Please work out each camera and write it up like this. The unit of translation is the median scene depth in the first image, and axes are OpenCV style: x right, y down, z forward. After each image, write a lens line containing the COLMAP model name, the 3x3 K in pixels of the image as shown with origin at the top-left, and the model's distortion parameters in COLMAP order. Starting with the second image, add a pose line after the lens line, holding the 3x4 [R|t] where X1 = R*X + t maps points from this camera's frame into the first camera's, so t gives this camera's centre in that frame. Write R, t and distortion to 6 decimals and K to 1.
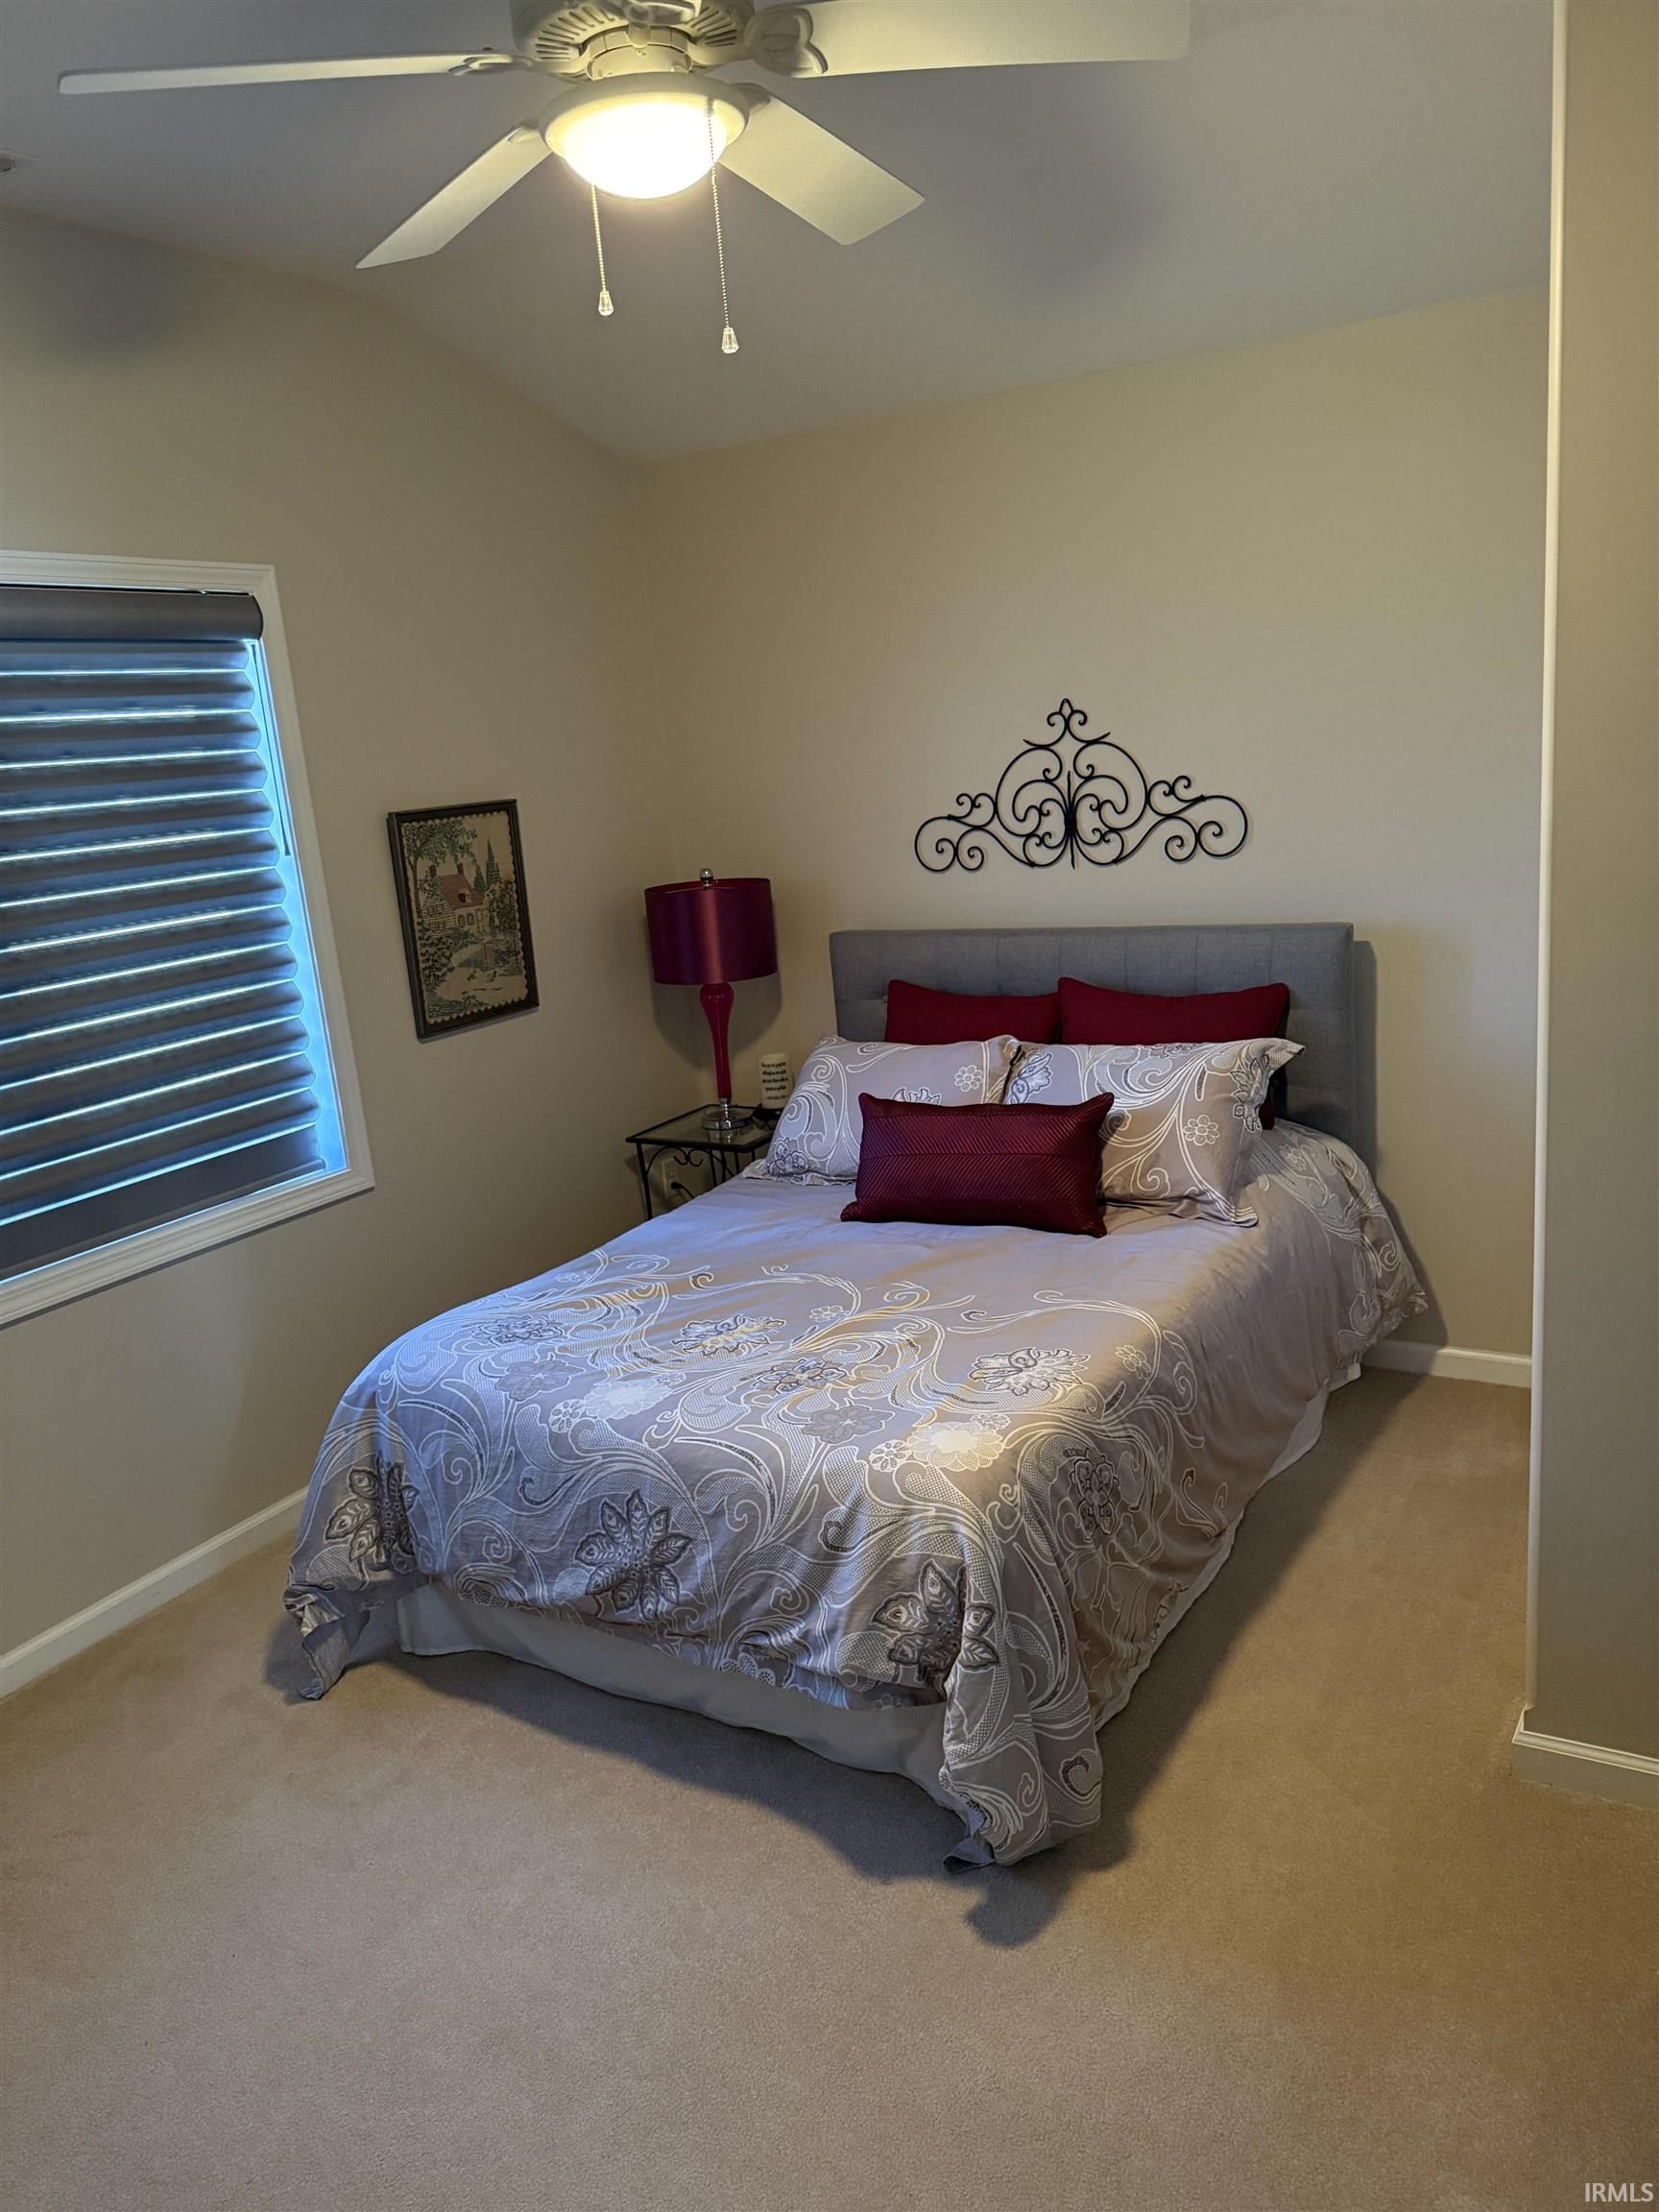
lens RADIAL K [[1533.2, 0, 840.2], [0, 1533.2, 1099.7], [0, 0, 1]] dist [0.117304, -0.181772]
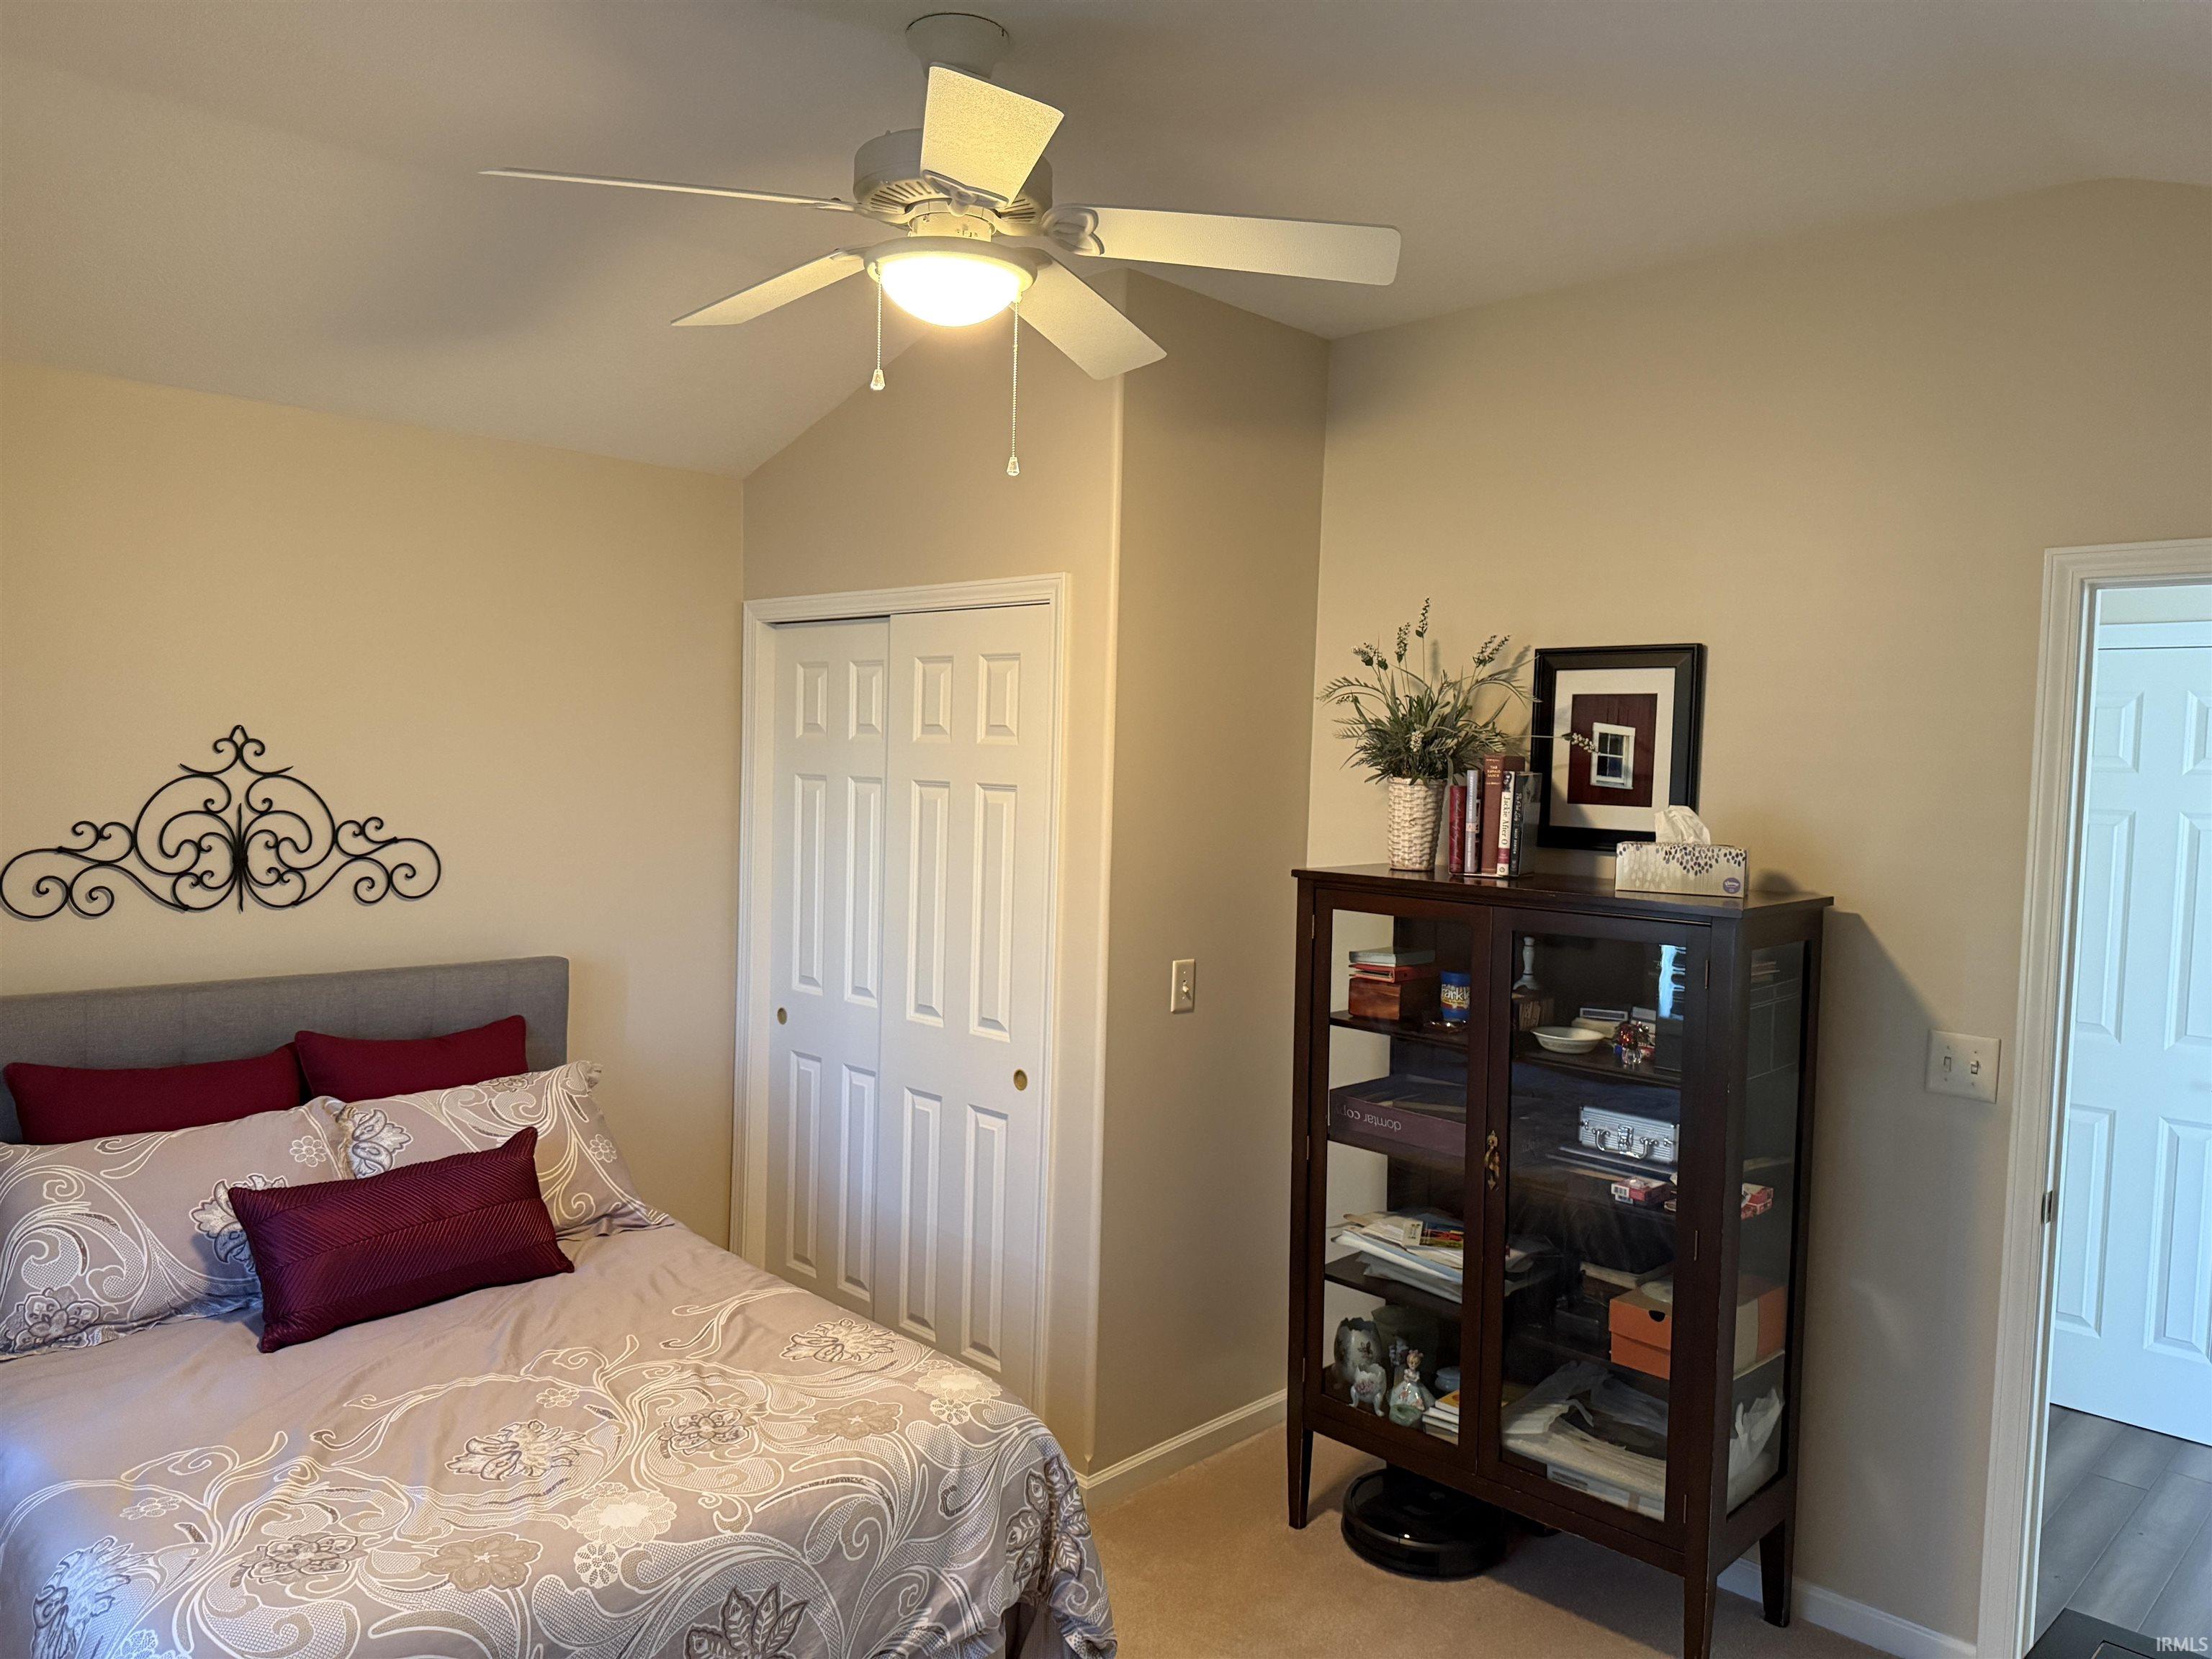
lens RADIAL K [[1533.2, 0, 1099.8], [0, 1533.2, 832.6], [0, 0, 1]] dist [0.117304, -0.181772]
pose [[0.249828, 0.042264, 0.967367, -0.601361], [0.166396, 0.982311, -0.085890, -0.037399], [-0.953886, 0.182423, 0.238376, 0.319724]]
